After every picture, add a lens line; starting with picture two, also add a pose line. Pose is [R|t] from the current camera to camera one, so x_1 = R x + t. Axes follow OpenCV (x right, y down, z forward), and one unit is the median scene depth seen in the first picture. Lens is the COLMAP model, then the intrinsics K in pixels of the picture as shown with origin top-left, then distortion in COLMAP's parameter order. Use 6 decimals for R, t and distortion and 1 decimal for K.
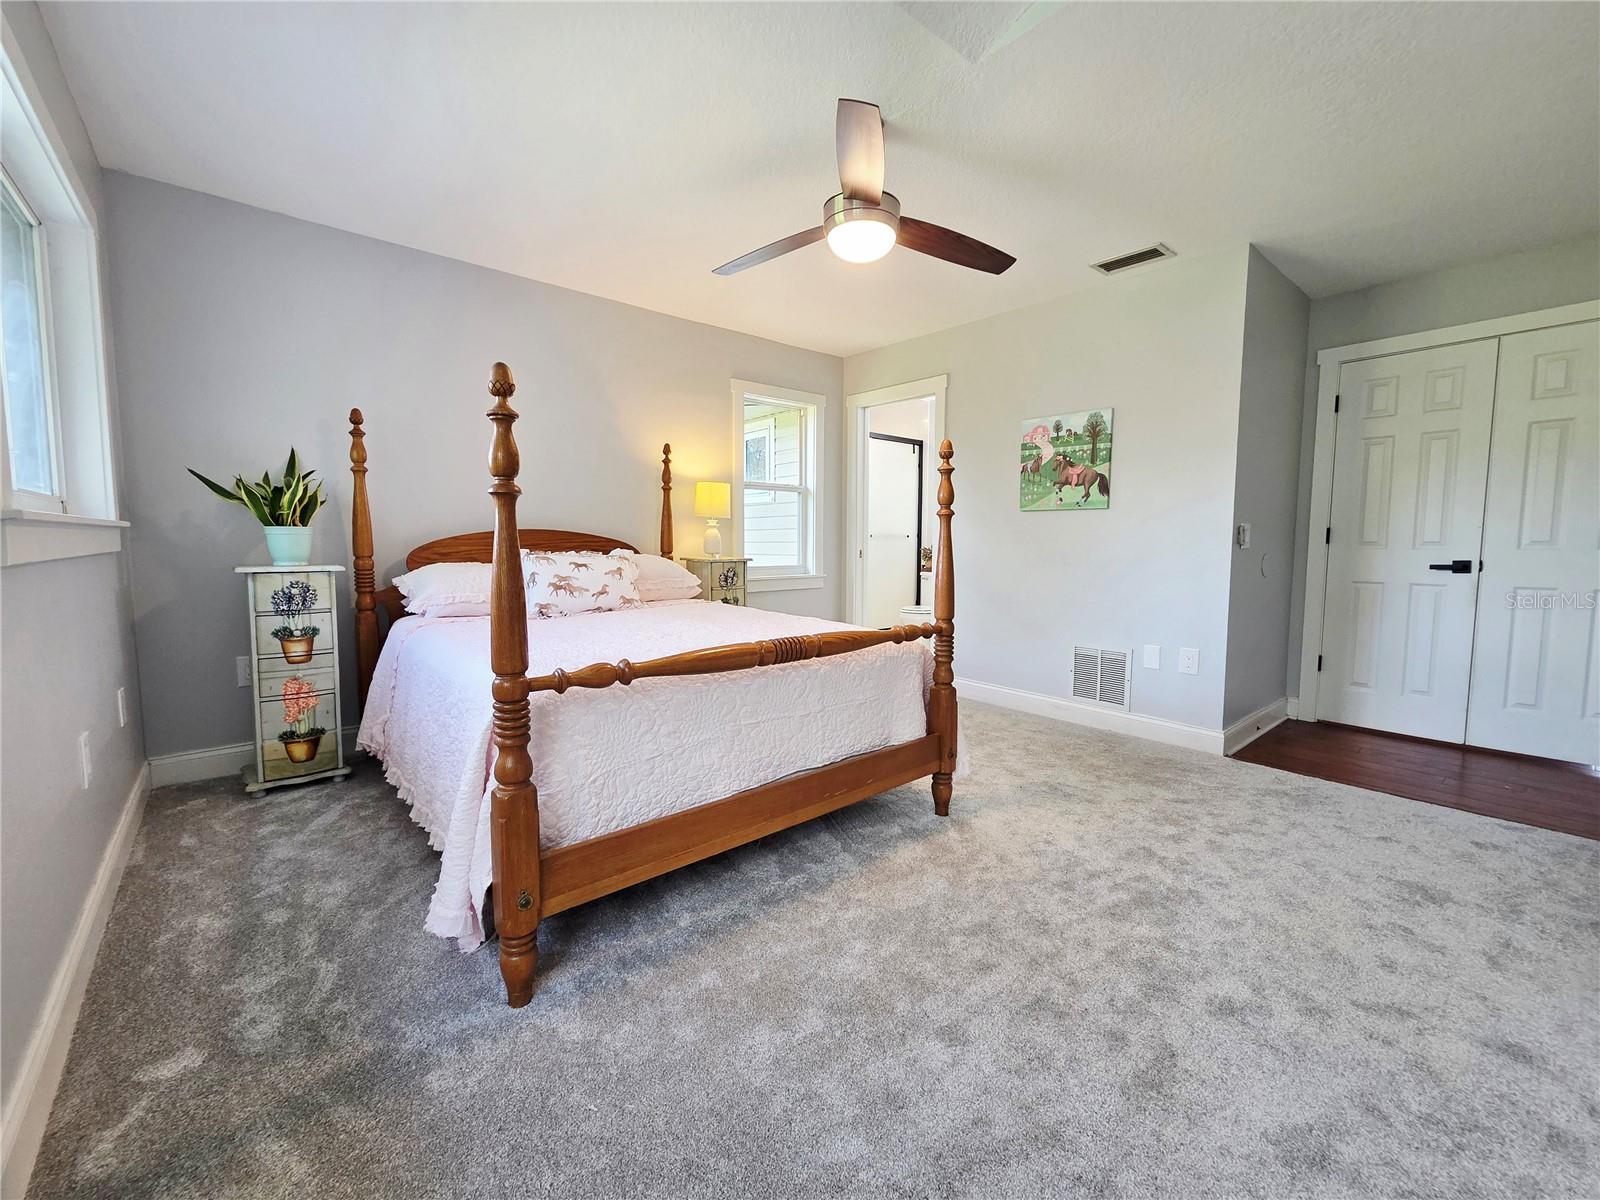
lens RADIAL K [[657.7, 0, 802.5], [0, 657.7, 594.4], [0, 0, 1]] dist [-0.000550, 0.000114]
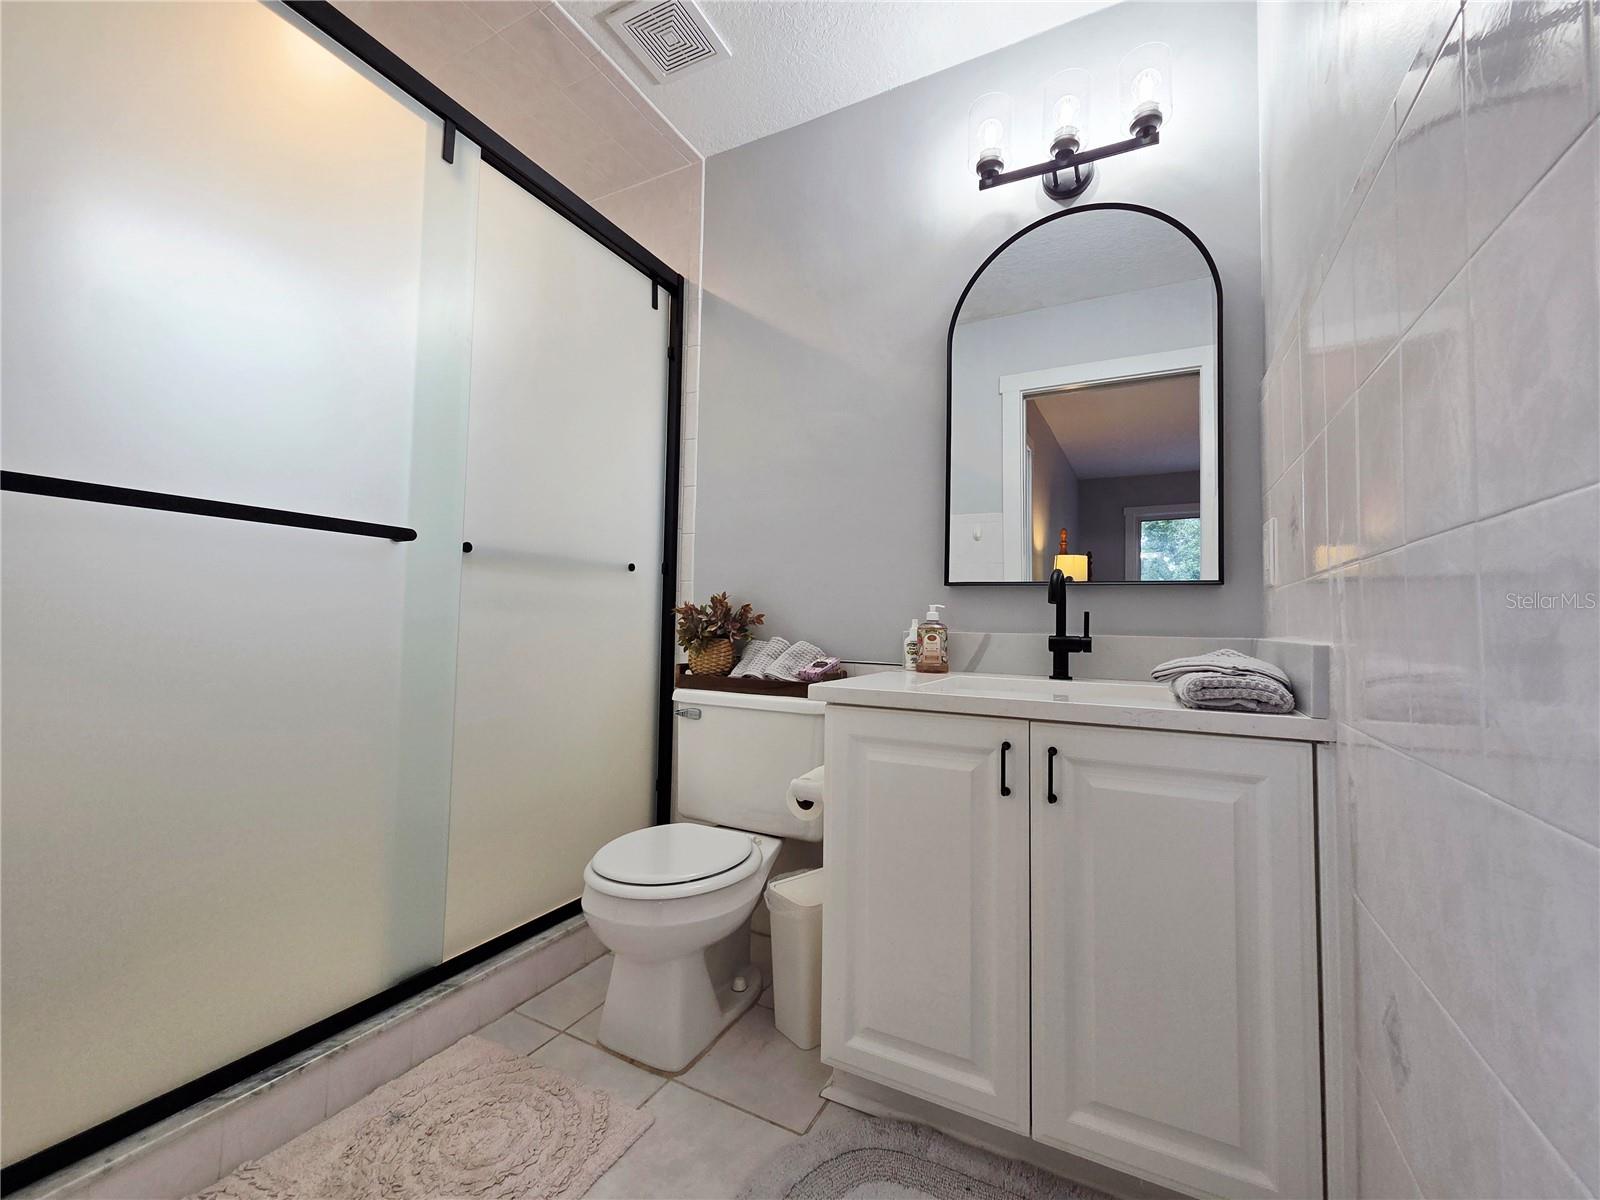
lens RADIAL K [[657.7, 0, 800.1], [0, 657.7, 597.5], [0, 0, 1]] dist [-0.000550, 0.000114]
pose [[0.924746, 0.031924, 0.379245, 0.118732], [0.013064, 0.993226, -0.115462, -0.038926], [-0.380362, 0.111727, 0.918064, 0.698135]]
